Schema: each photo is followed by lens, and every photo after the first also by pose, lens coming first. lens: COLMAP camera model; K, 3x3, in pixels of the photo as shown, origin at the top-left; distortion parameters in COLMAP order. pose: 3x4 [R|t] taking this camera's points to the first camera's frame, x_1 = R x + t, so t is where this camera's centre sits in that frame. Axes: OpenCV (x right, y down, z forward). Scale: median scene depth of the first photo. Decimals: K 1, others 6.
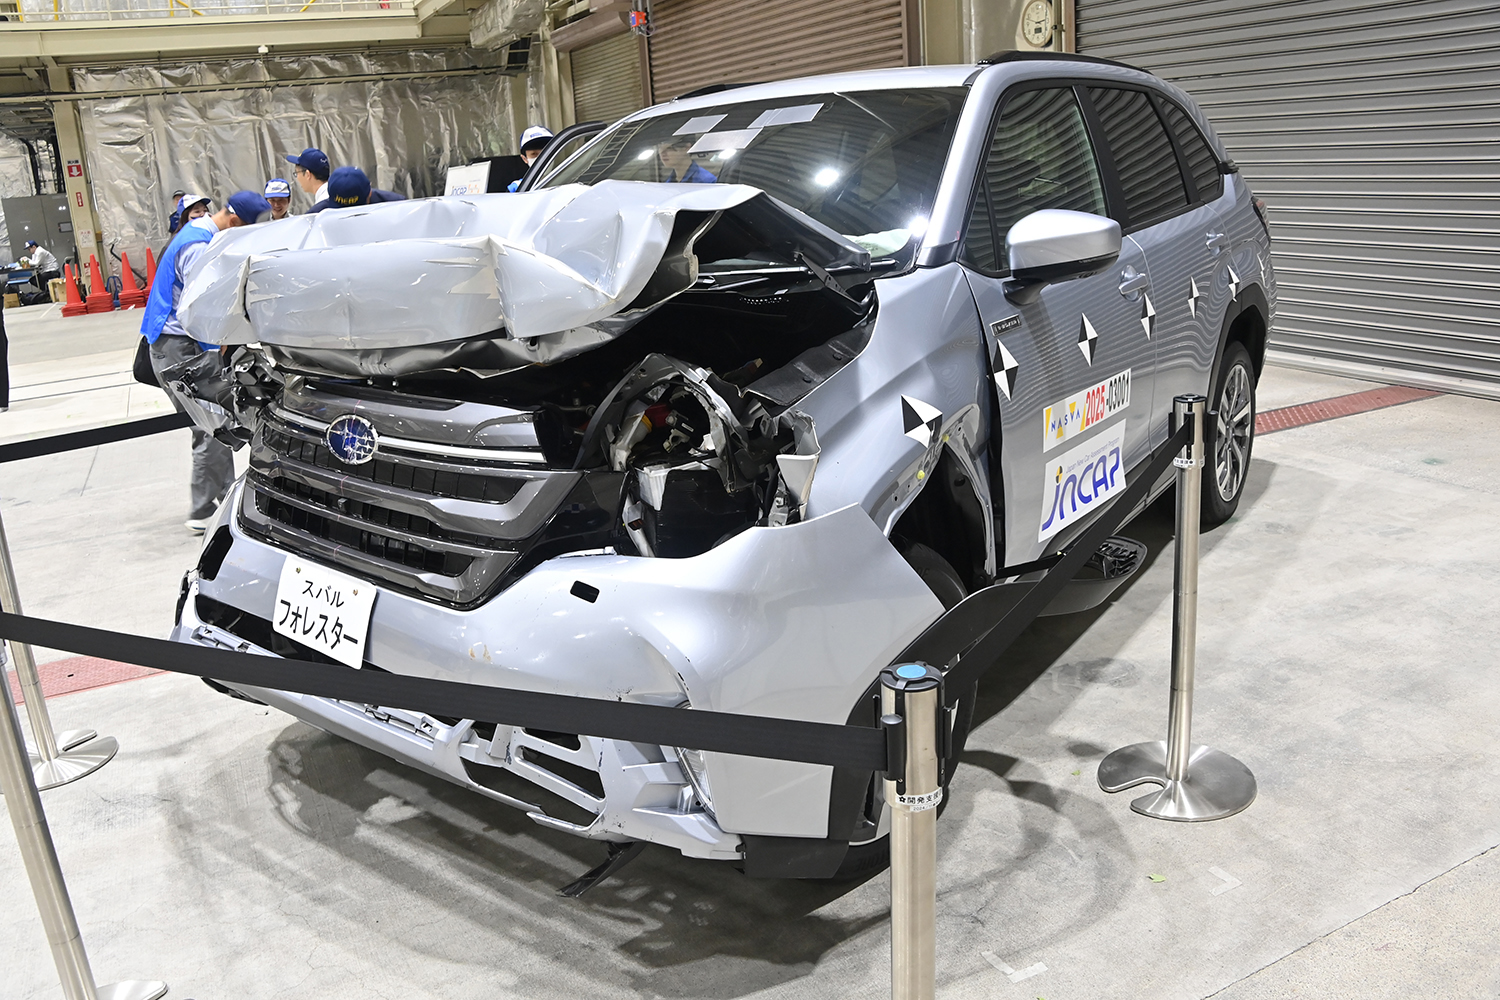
lens RADIAL K [[1226.8, 0, 750.0], [0, 1226.8, 500.0], [0, 0, 1]] dist [-0.138577, 0.060284]
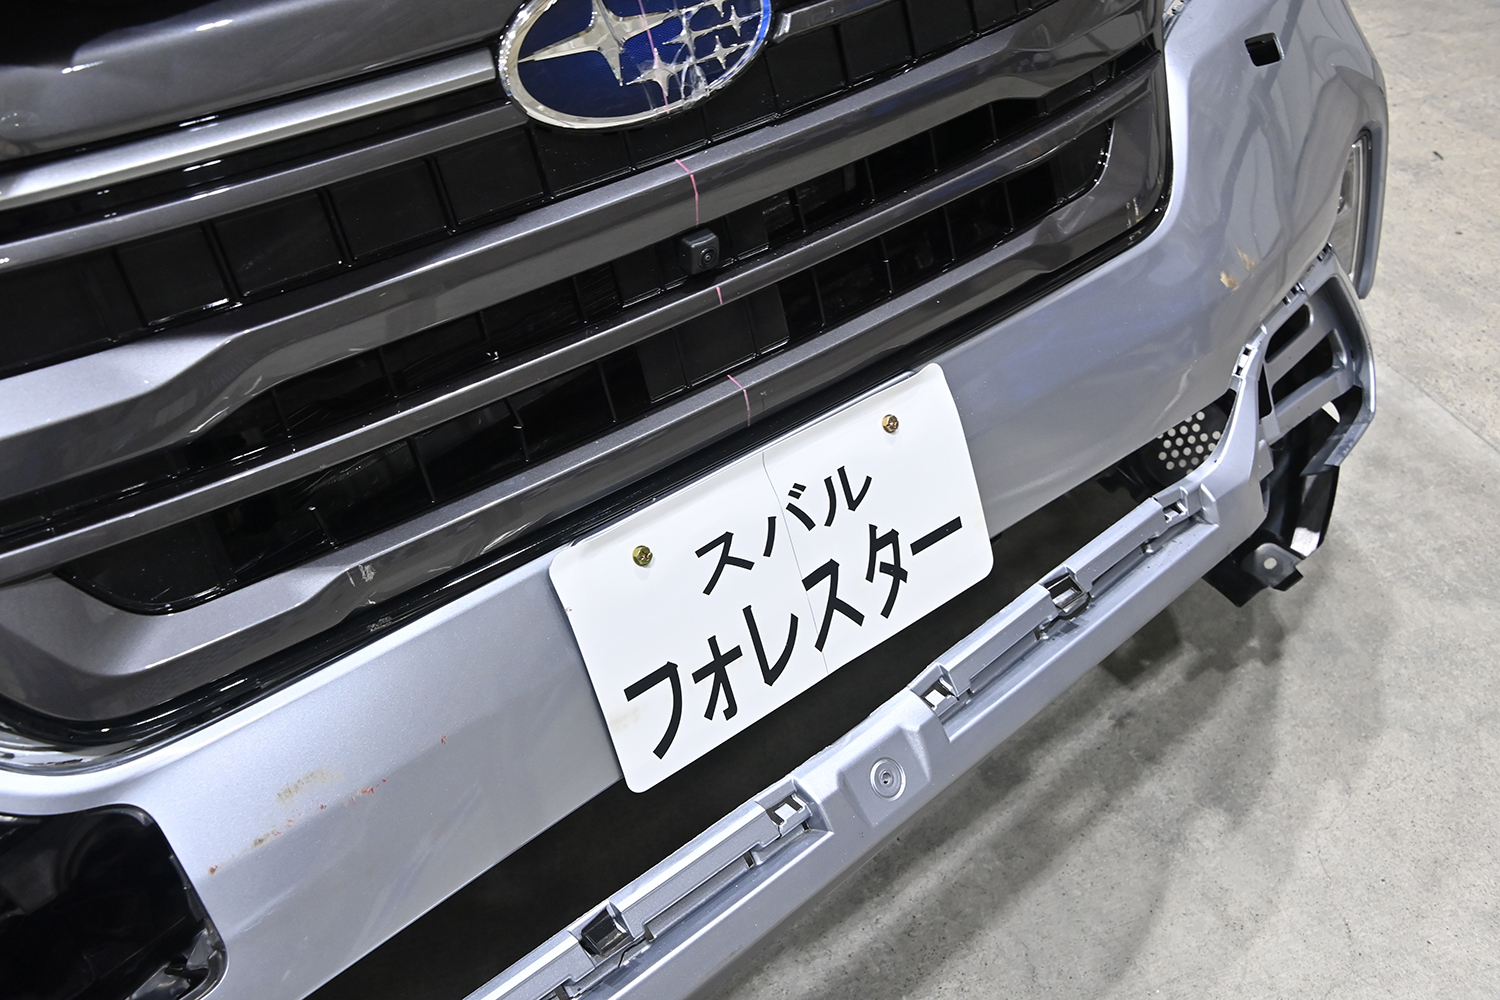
lens RADIAL K [[1494.0, 0, 750.0], [0, 1494.0, 500.0], [0, 0, 1]] dist [-0.007051, -0.001188]
pose [[0.184462, -0.555318, 0.810923, -0.654381], [0.331474, 0.811892, 0.480580, -0.119616], [-0.925256, 0.180151, 0.333836, 0.842365]]
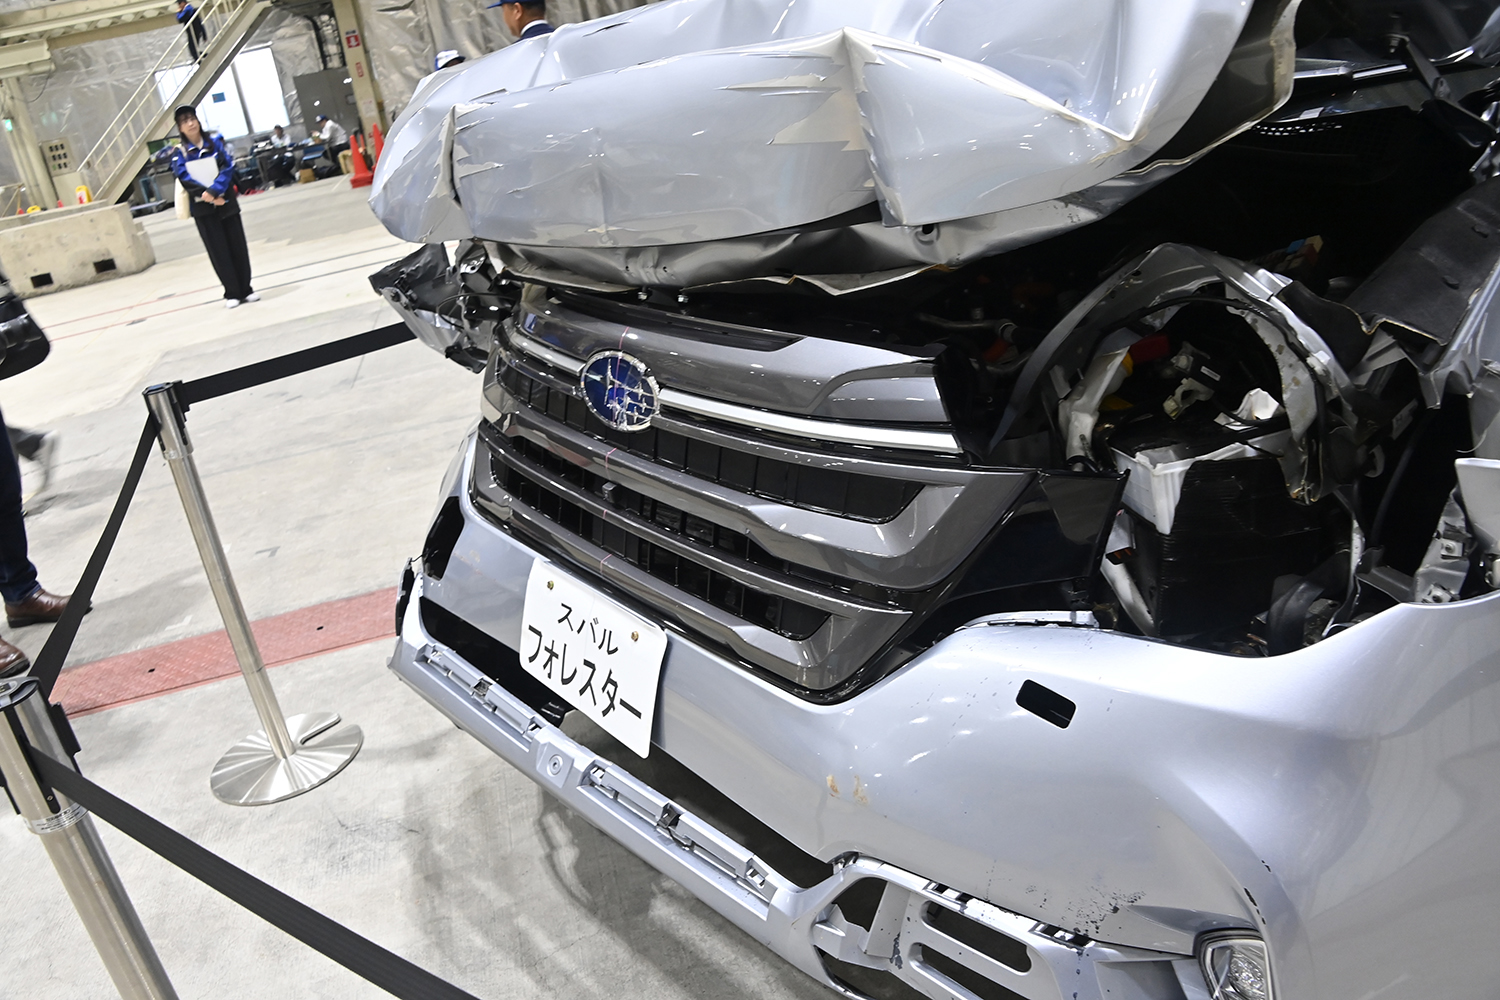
lens RADIAL K [[1189.8, 0, 734.1], [0, 1189.8, 502.5], [0, 0, 1]] dist [-0.143705, 0.059615]
pose [[0.970521, -0.000960, -0.241016, -0.118127], [0.035157, 0.989860, 0.137626, -0.072386], [0.238440, -0.142043, 0.960713, 0.398616]]
